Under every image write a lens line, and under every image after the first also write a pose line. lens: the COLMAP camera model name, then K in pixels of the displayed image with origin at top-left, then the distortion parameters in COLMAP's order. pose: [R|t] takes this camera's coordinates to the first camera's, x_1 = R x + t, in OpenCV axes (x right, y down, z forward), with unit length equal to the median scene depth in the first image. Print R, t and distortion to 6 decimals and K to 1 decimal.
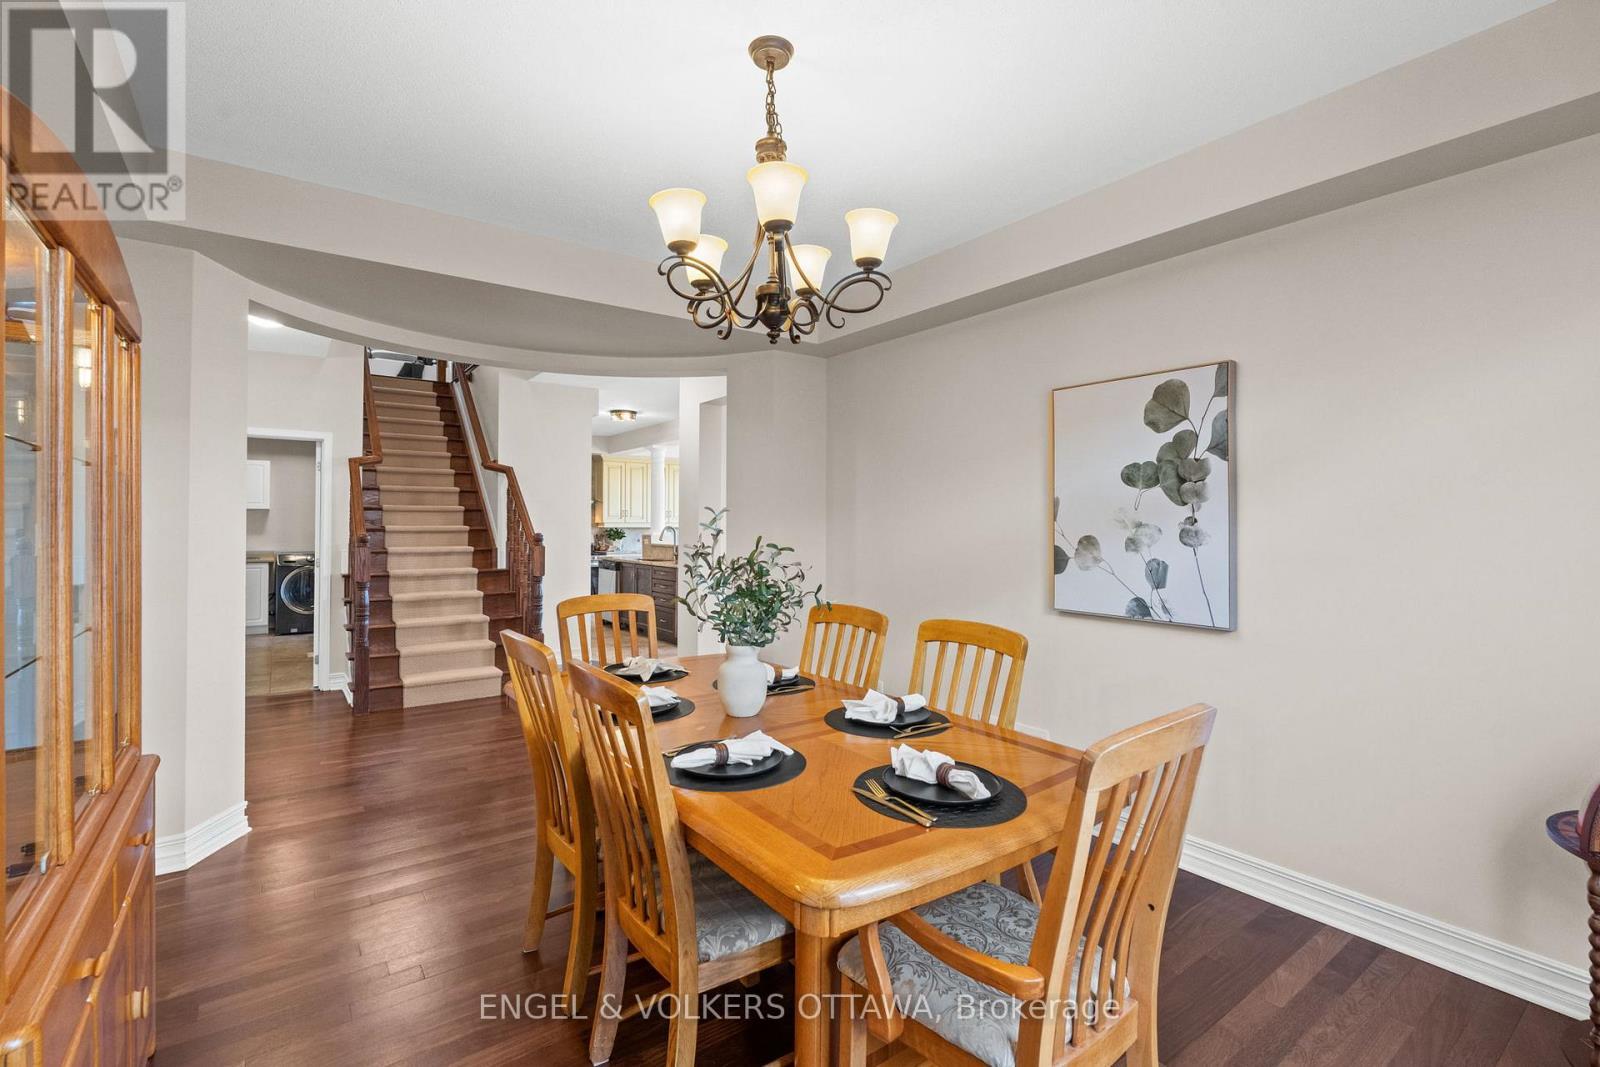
lens RADIAL K [[725.3, 0, 804.2], [0, 725.3, 514.9], [0, 0, 1]] dist [-0.000098, 0.000655]
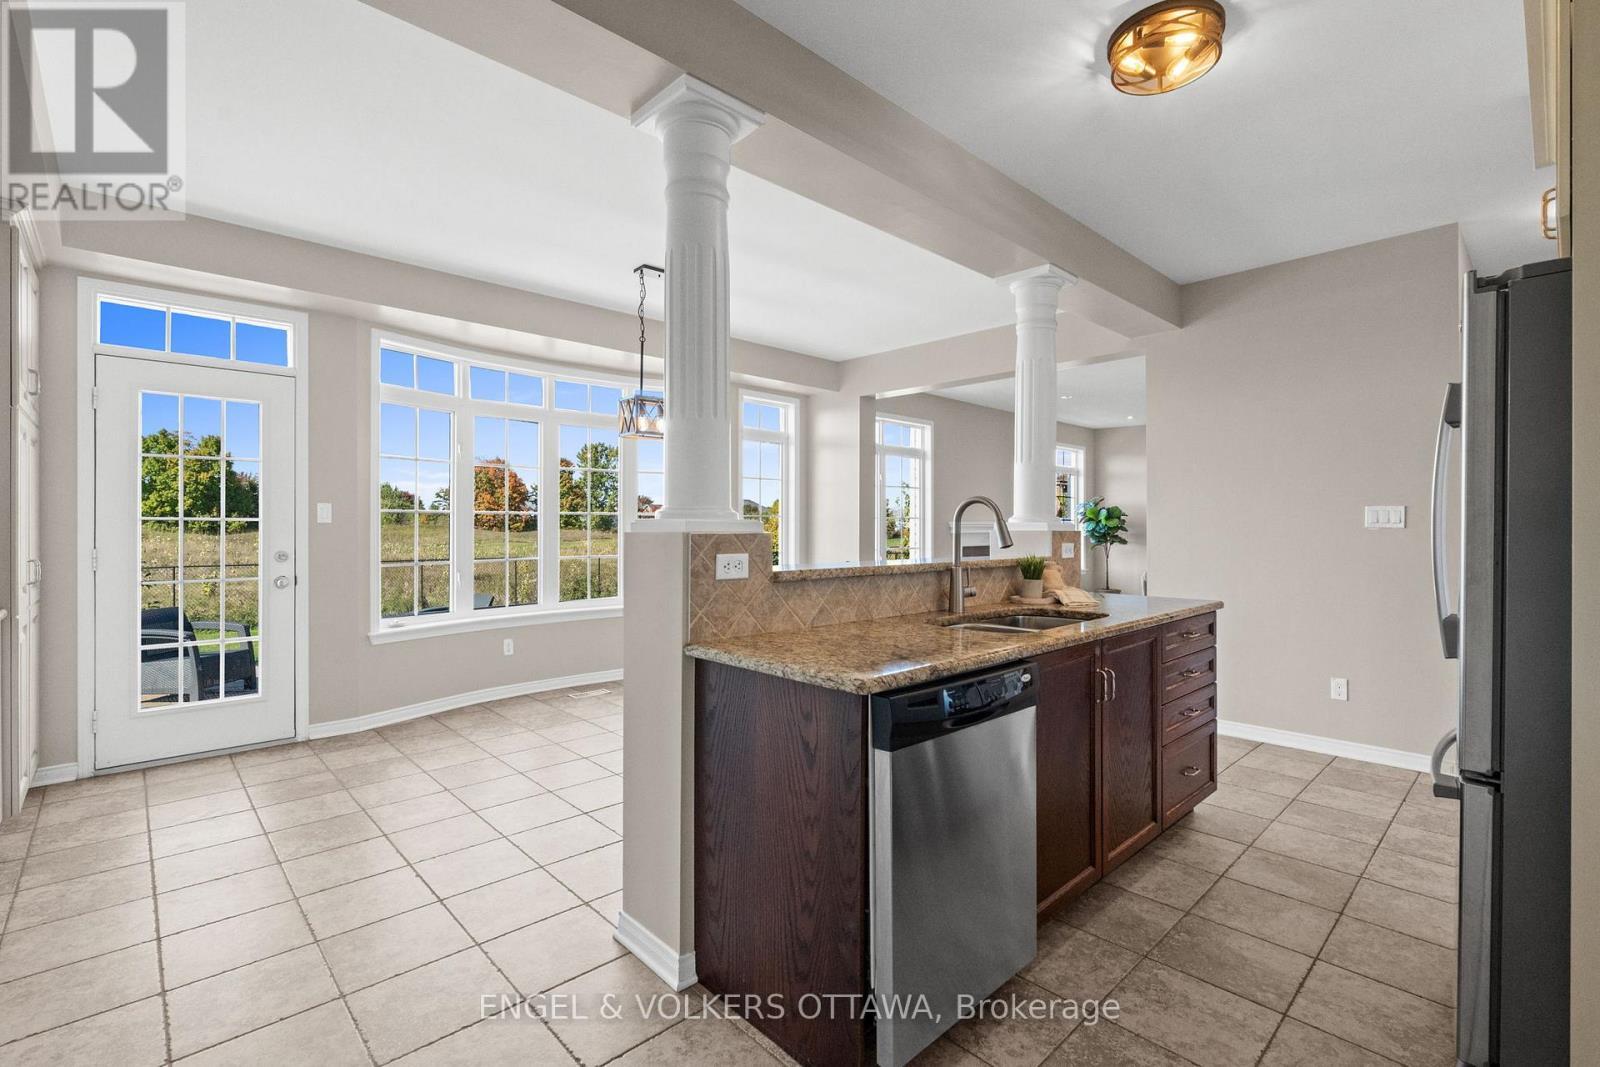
lens RADIAL K [[725.3, 0, 801.2], [0, 725.3, 520.6], [0, 0, 1]] dist [-0.000098, 0.000655]
pose [[-0.126558, 0.005614, 0.991943, -0.674316], [-0.013344, 0.999884, -0.007361, 0.040085], [-0.991869, -0.014168, -0.126469, 1.614380]]
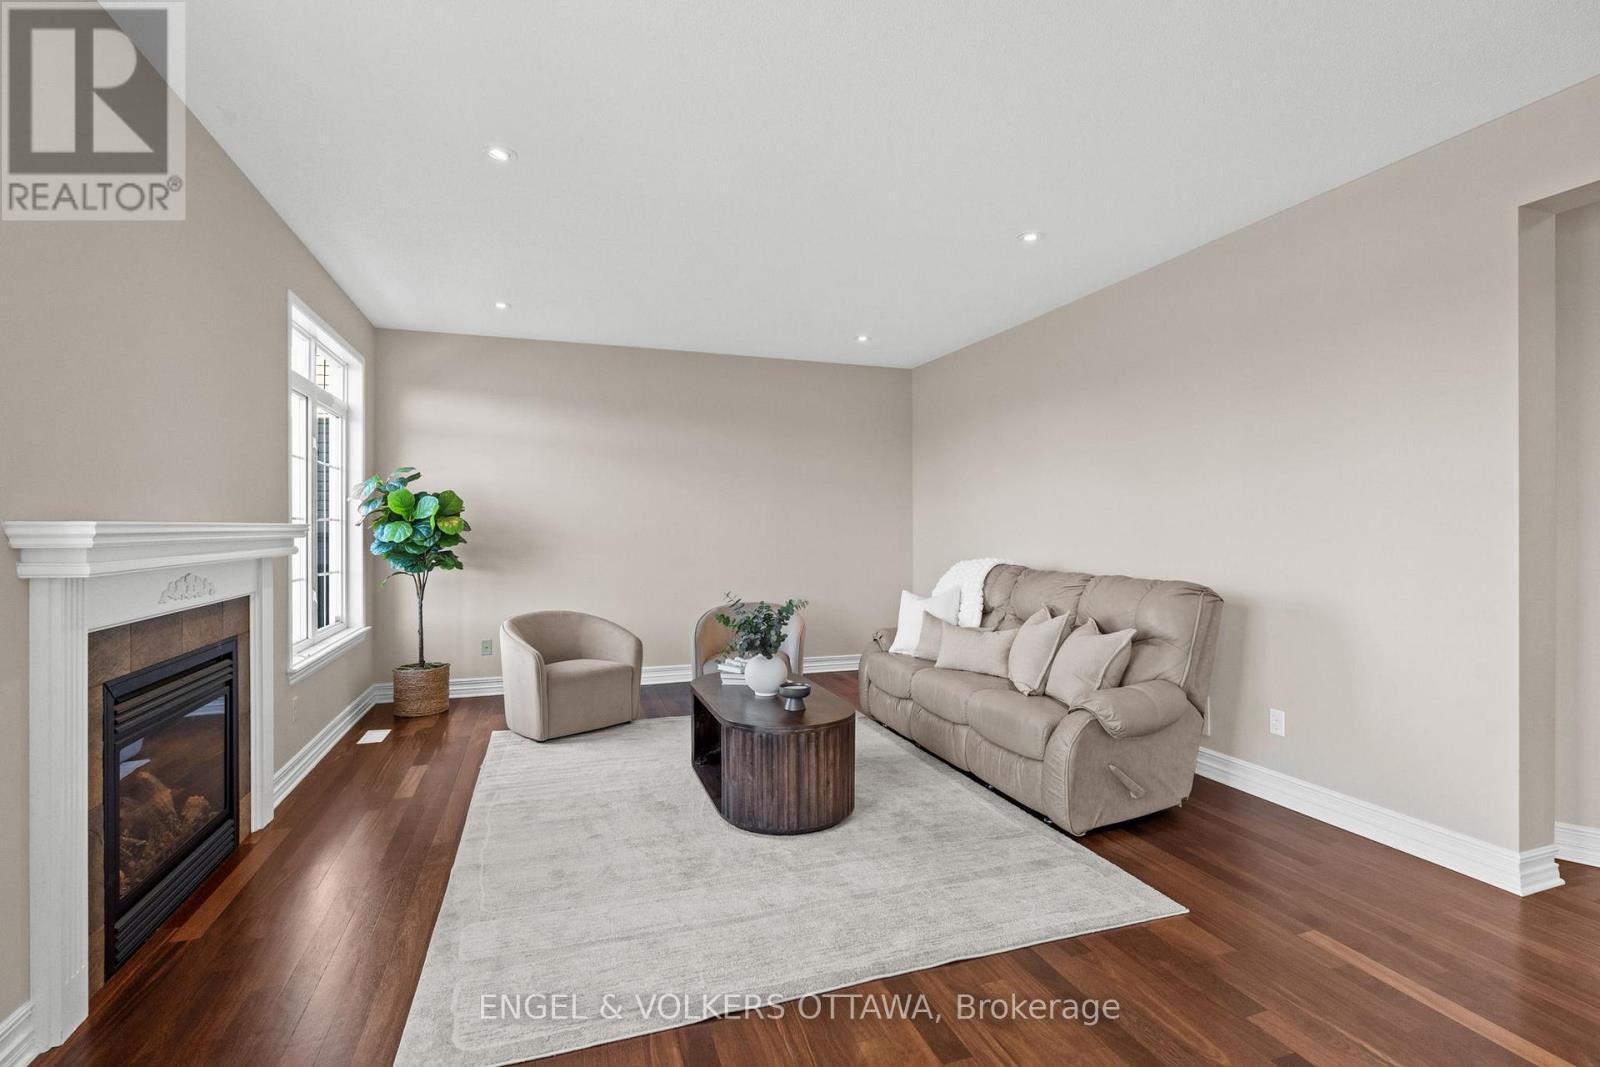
lens RADIAL K [[725.3, 0, 814.8], [0, 725.3, 538.1], [0, 0, 1]] dist [-0.000098, 0.000655]
pose [[-0.960638, -0.007135, 0.277710, 0.274087], [-0.007183, 0.999974, 0.000844, 0.033304], [-0.277709, -0.001184, -0.960664, 1.339207]]
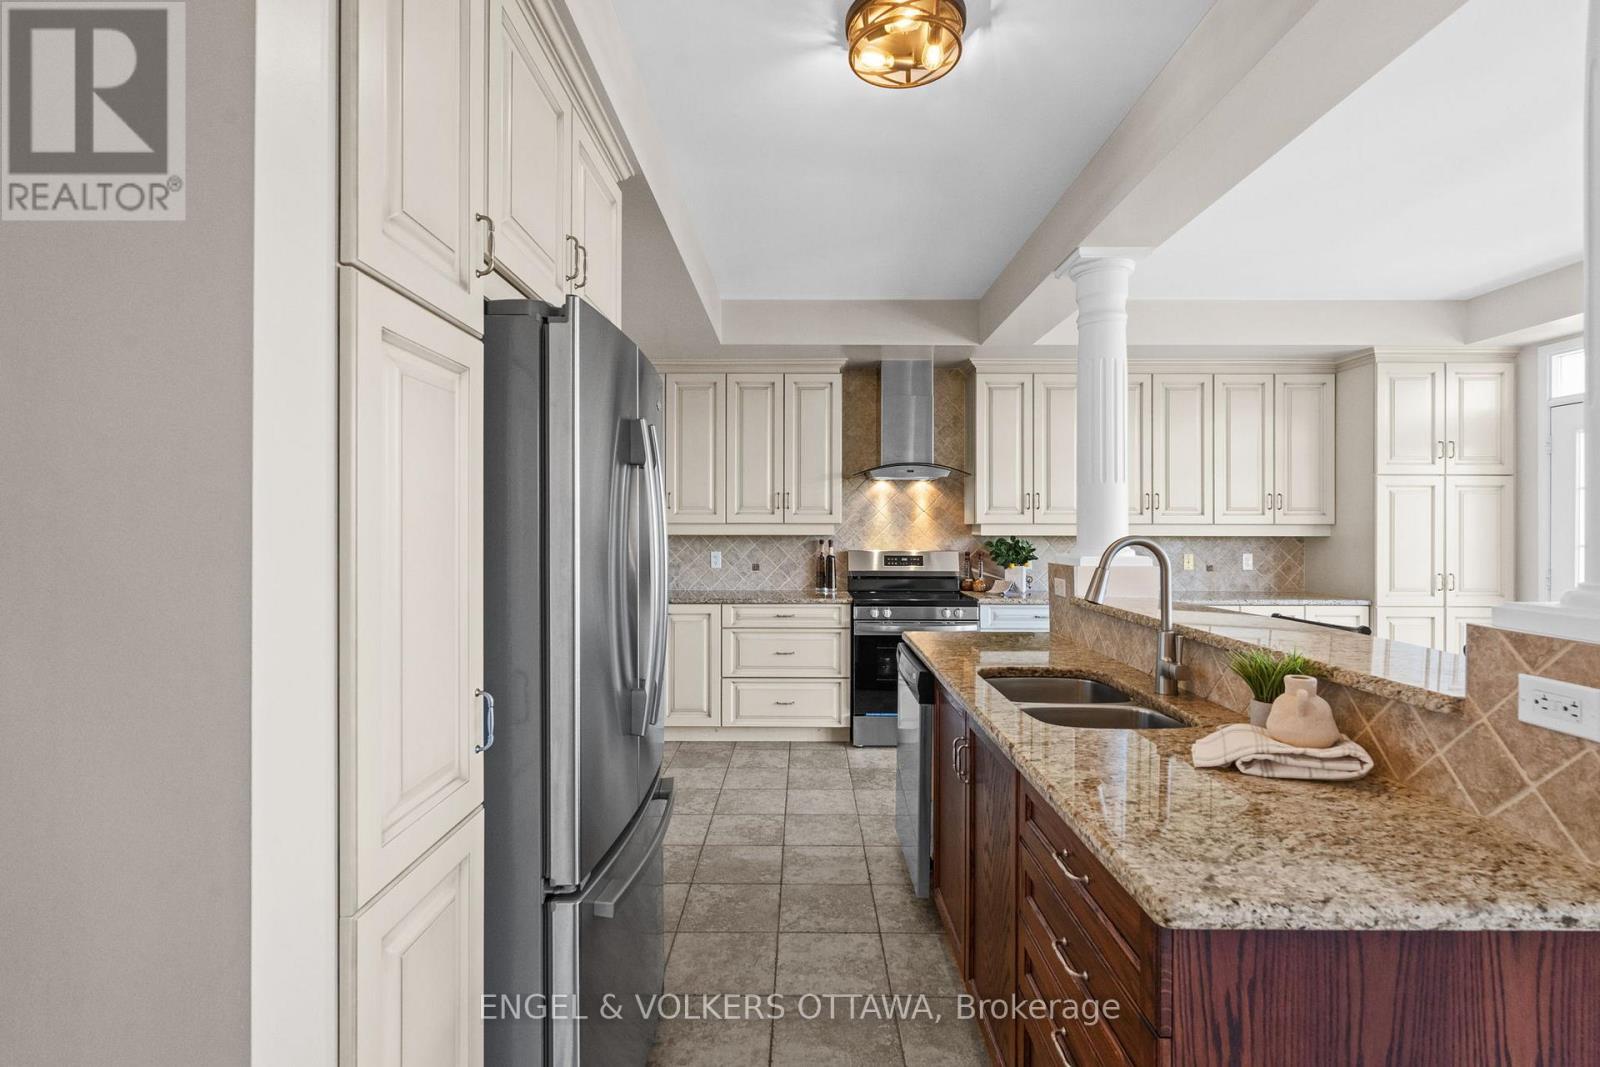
lens RADIAL K [[755.3, 0, 793.6], [0, 755.3, 524.7], [0, 0, 1]] dist [-0.002656, 0.000821]
pose [[0.796525, -0.000386, -0.604605, -0.191476], [0.005945, 0.999956, 0.007193, 0.013930], [0.604576, -0.009324, 0.796493, 1.111853]]
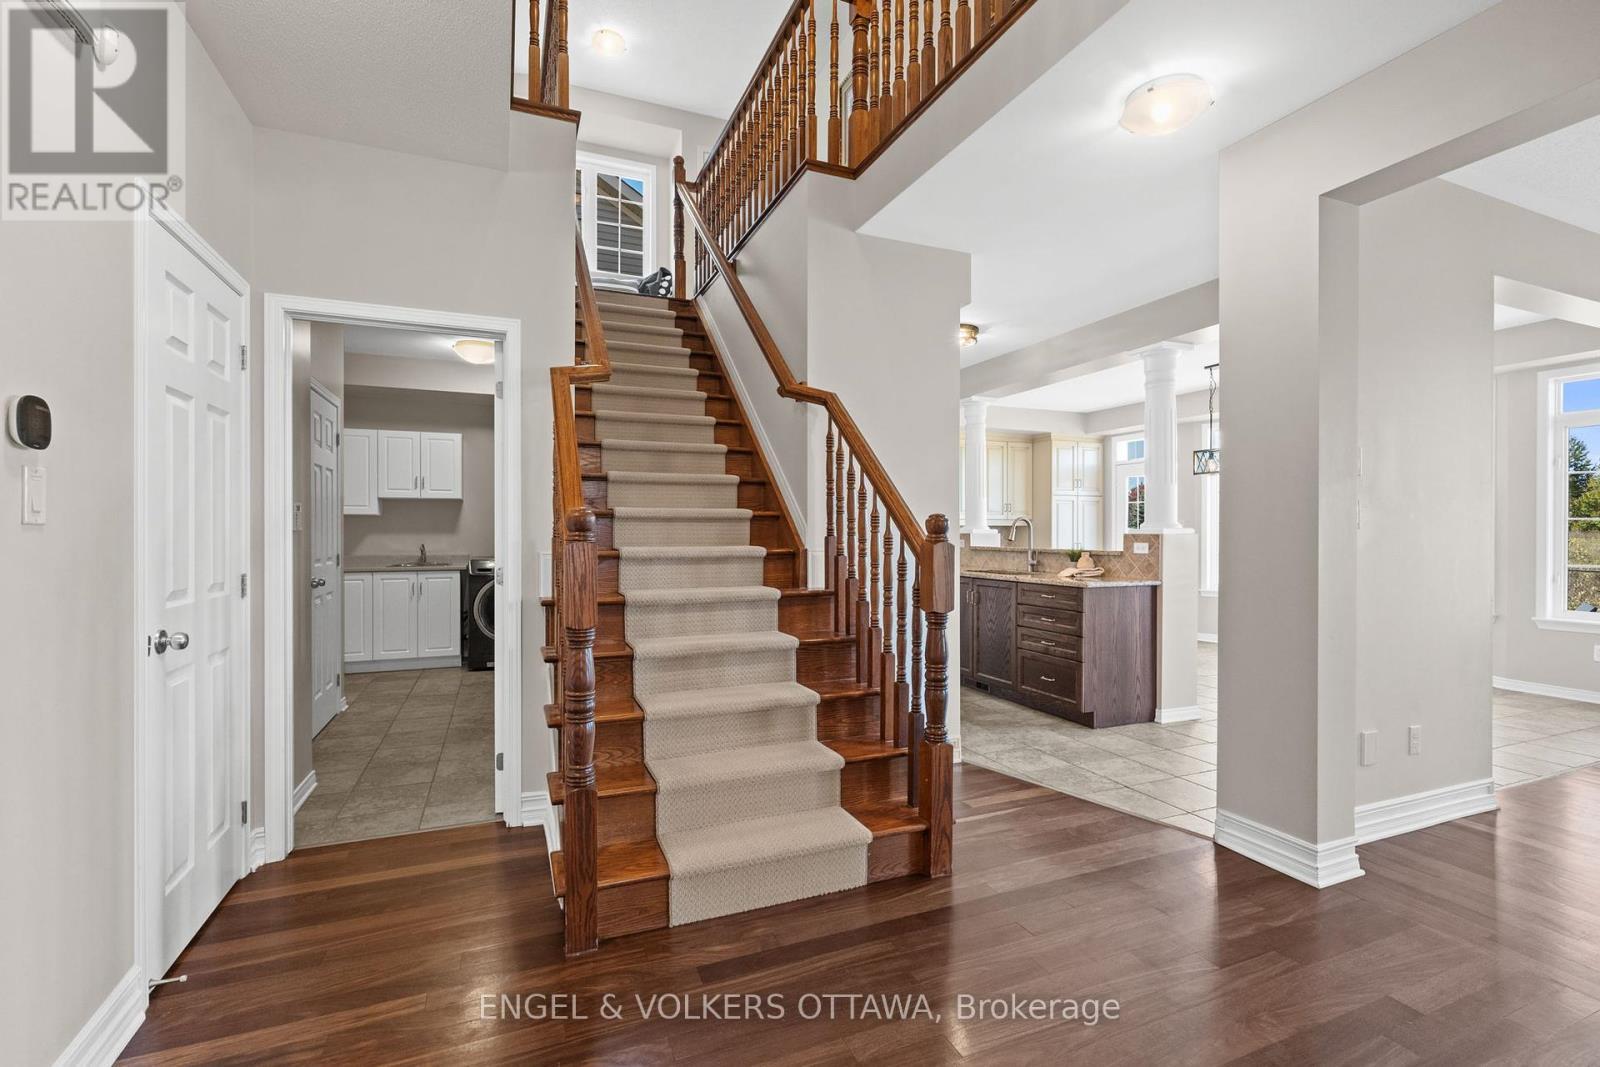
lens RADIAL K [[725.3, 0, 798.3], [0, 725.3, 536.3], [0, 0, 1]] dist [-0.000098, 0.000655]
pose [[0.970334, -0.000905, -0.241768, -0.322210], [0.005192, 0.999840, 0.017093, 0.028795], [0.241714, -0.017841, 0.970183, 0.522690]]
